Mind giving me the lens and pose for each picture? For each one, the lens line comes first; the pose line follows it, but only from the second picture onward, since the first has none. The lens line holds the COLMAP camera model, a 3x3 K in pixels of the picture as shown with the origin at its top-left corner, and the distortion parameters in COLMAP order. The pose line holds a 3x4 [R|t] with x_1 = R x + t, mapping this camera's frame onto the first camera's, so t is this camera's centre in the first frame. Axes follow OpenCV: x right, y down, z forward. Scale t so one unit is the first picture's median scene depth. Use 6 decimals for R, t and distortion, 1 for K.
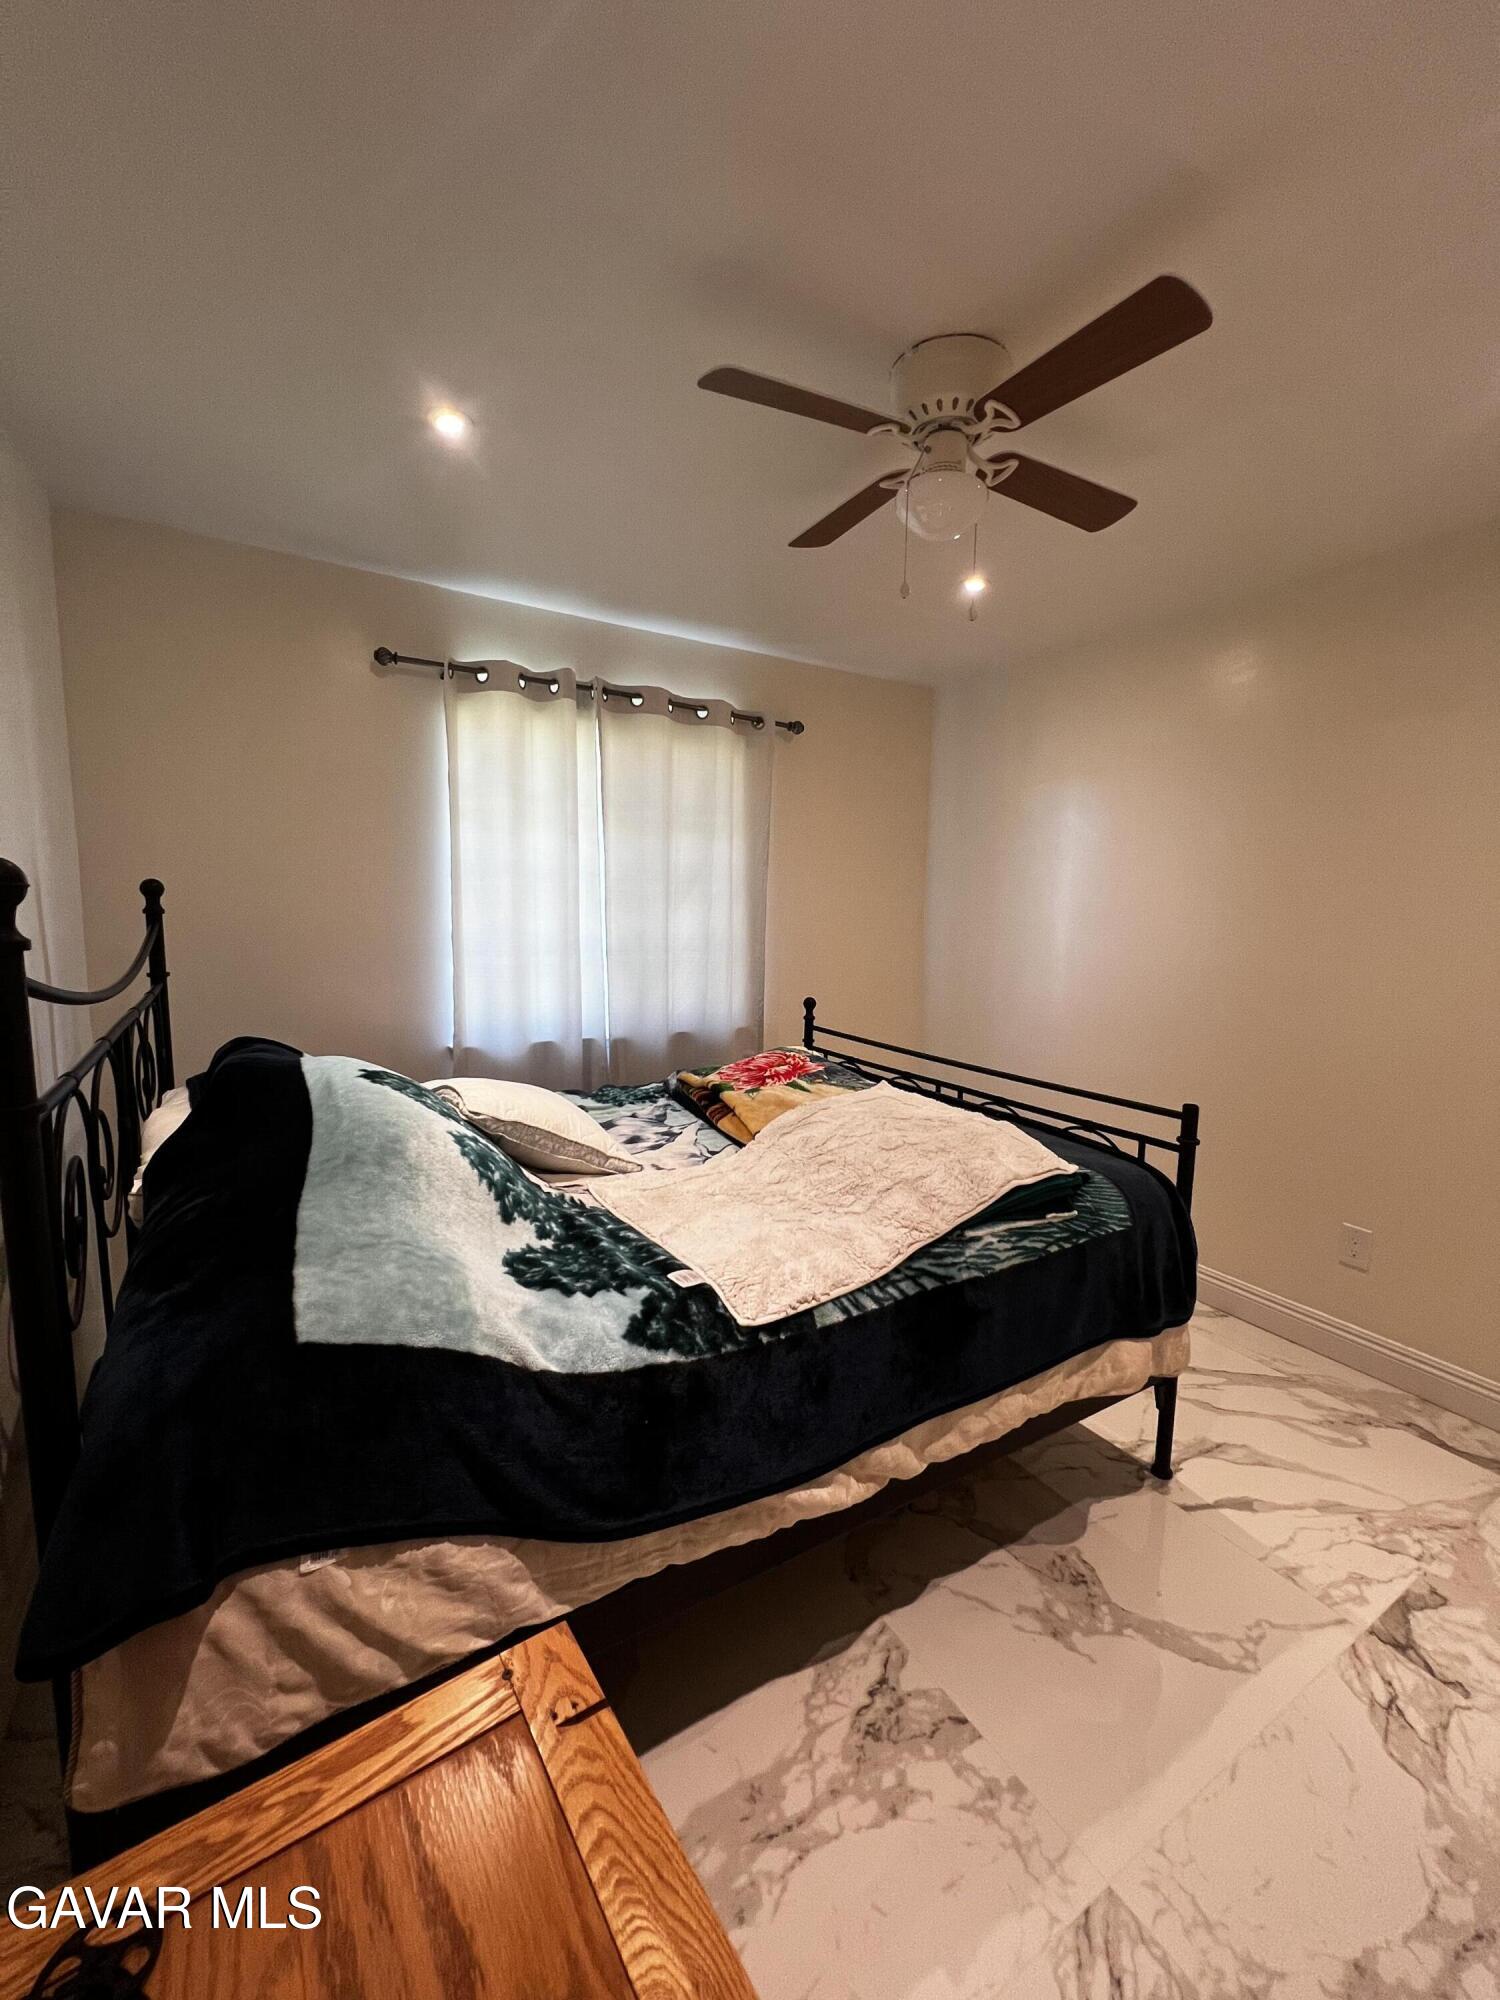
lens RADIAL K [[803.2, 0, 751.0], [0, 803.2, 998.3], [0, 0, 1]] dist [-0.003533, 0.001240]
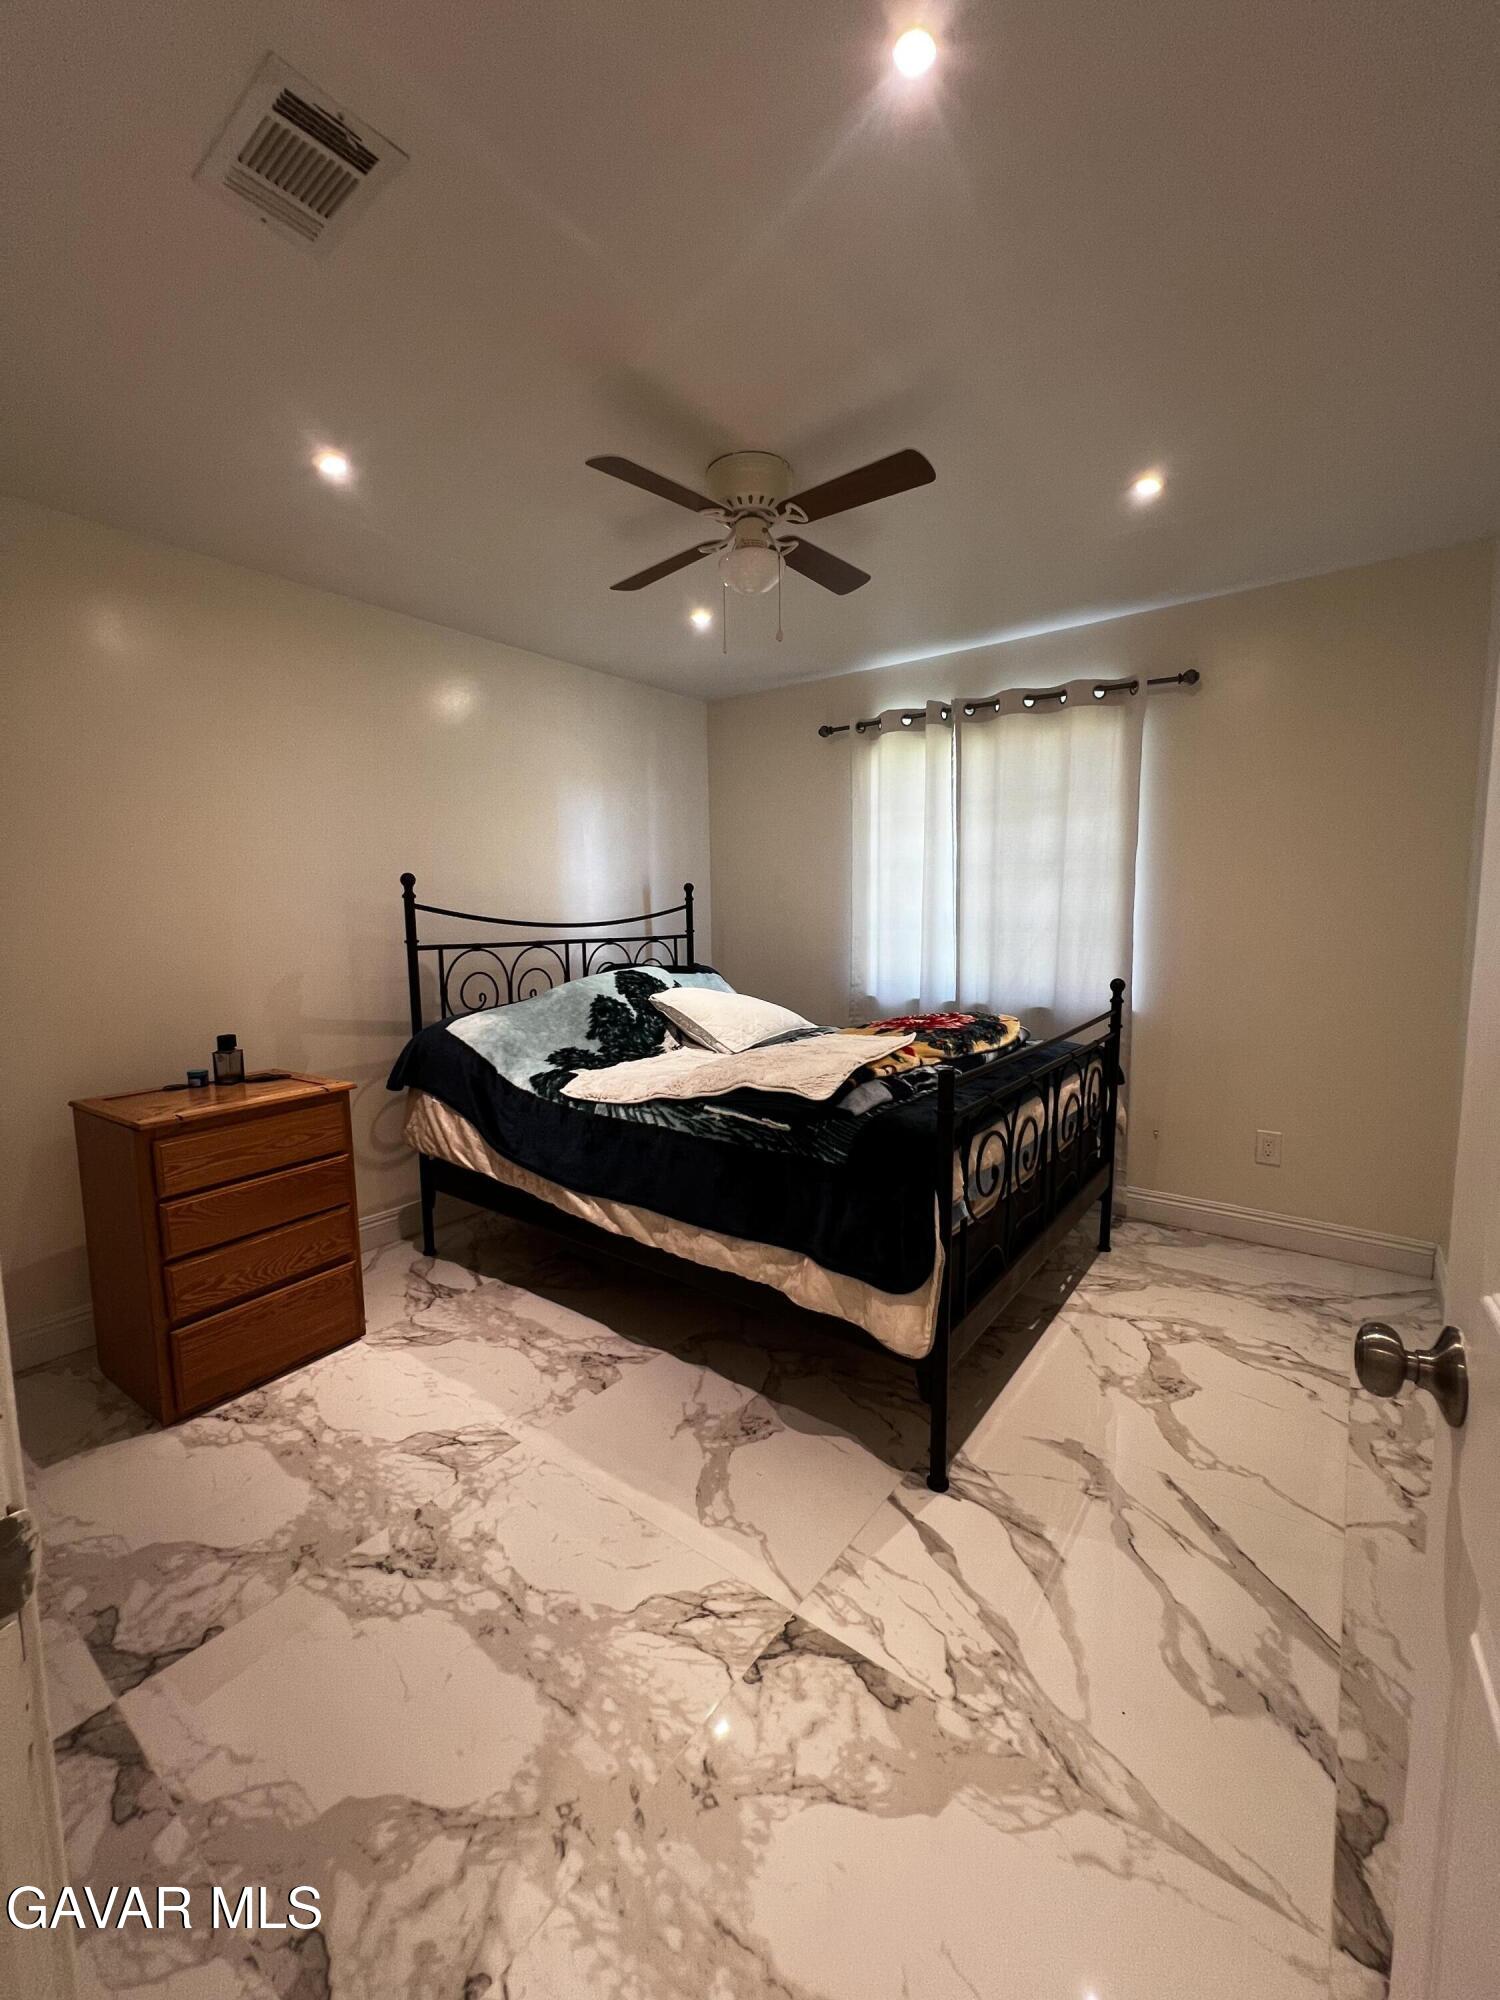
lens RADIAL K [[803.2, 0, 754.0], [0, 803.2, 1001.6], [0, 0, 1]] dist [-0.003533, 0.001240]
pose [[0.367698, 0.082161, -0.926309, 1.335369], [-0.098625, 0.993917, 0.049008, 0.034659], [0.924701, 0.073337, 0.373565, 0.476496]]
